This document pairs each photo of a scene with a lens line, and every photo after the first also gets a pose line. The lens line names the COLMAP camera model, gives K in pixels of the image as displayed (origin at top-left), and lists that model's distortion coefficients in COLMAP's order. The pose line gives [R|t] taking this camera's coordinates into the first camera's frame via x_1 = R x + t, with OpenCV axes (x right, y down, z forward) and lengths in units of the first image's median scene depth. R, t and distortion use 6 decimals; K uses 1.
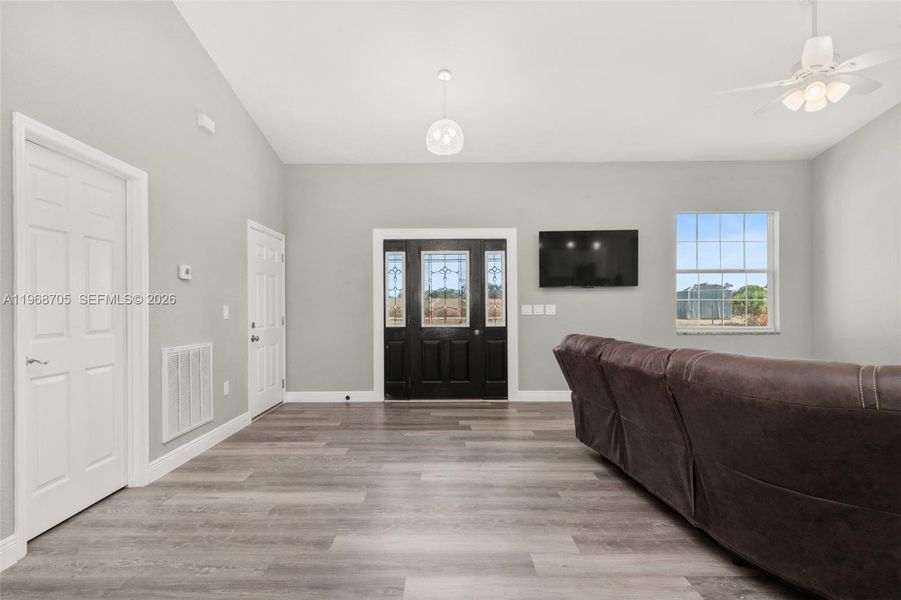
lens RADIAL K [[447.3, 0, 442.7], [0, 447.3, 304.6], [0, 0, 1]] dist [0.001551, 0.000653]
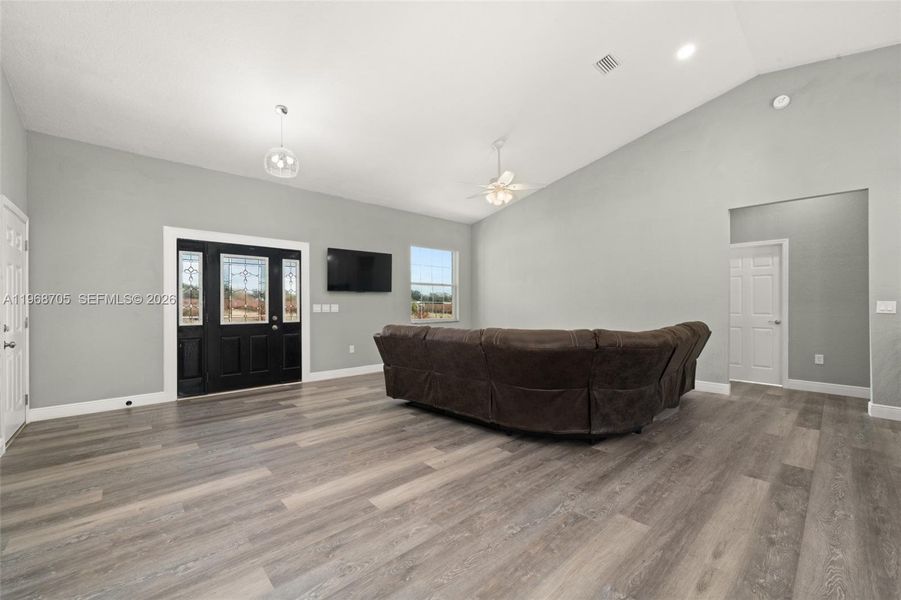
lens RADIAL K [[359.6, 0, 442.2], [0, 359.6, 304.7], [0, 0, 1]] dist [-0.000833, -0.000066]
pose [[0.741069, 0.004469, 0.671414, -0.235780], [-0.004589, 0.999988, -0.001590, 0.001439], [-0.671414, -0.001903, 0.741080, 0.006511]]
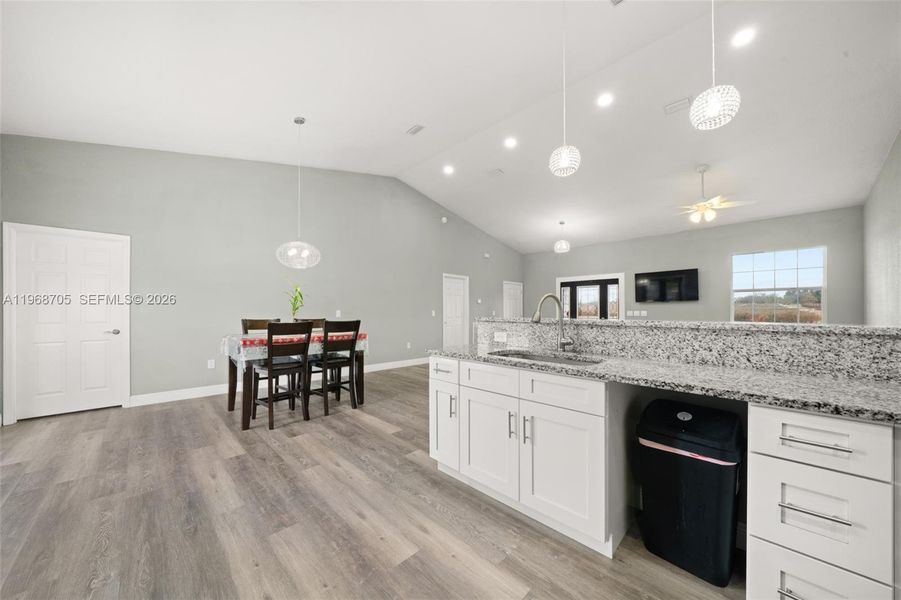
lens RADIAL K [[316.7, 0, 443.6], [0, 316.7, 309.8], [0, 0, 1]] dist [-0.001318, 0.000045]
pose [[0.699599, 0.000327, -0.714536, 0.622211], [0.000696, 0.999999, 0.001140, -0.006413], [0.714535, -0.001295, 0.699598, -0.579749]]
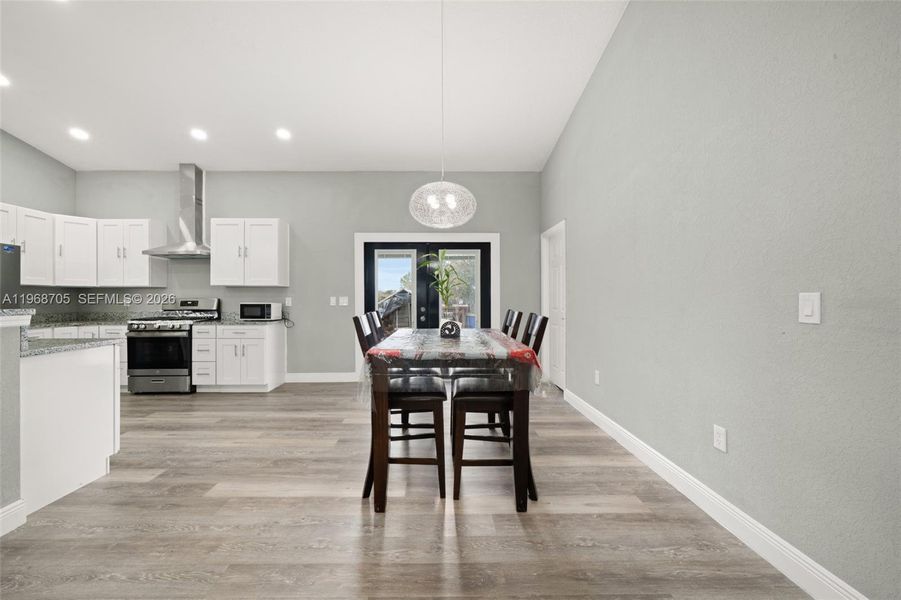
lens RADIAL K [[352.3, 0, 439.1], [0, 352.3, 300.9], [0, 0, 1]] dist [-0.000559, -0.000021]
pose [[-0.999832, 0.007267, -0.016816, -0.095117], [0.007259, 0.999973, 0.000555, -0.000013], [0.016820, 0.000433, -0.999858, 0.159840]]
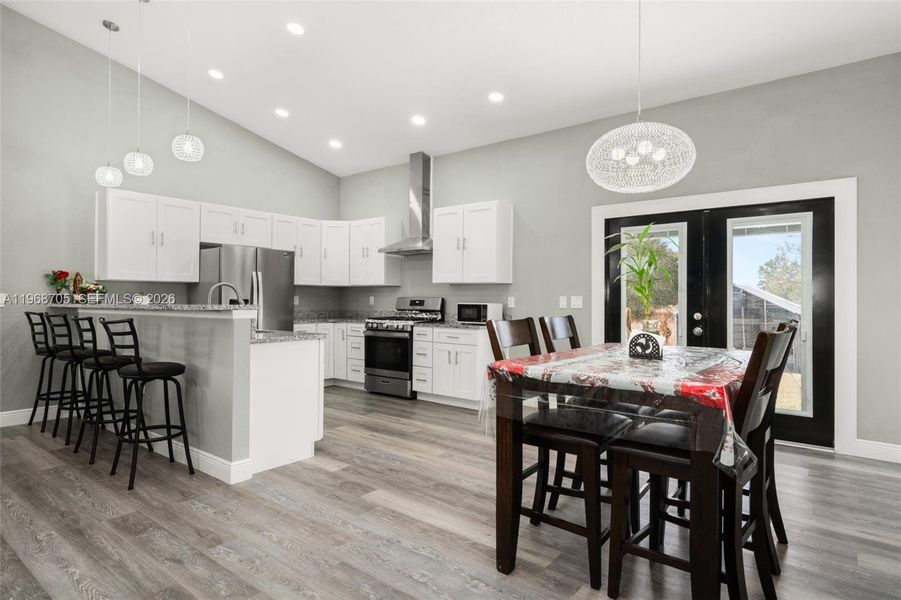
lens RADIAL K [[499.2, 0, 441.1], [0, 499.2, 297.4], [0, 0, 1]] dist [0.002790, 0.000431]
pose [[-0.786782, 0.002825, 0.617224, -0.245310], [-0.004424, 0.999938, -0.010217, 0.001312], [-0.617215, -0.010769, -0.786721, 0.144201]]
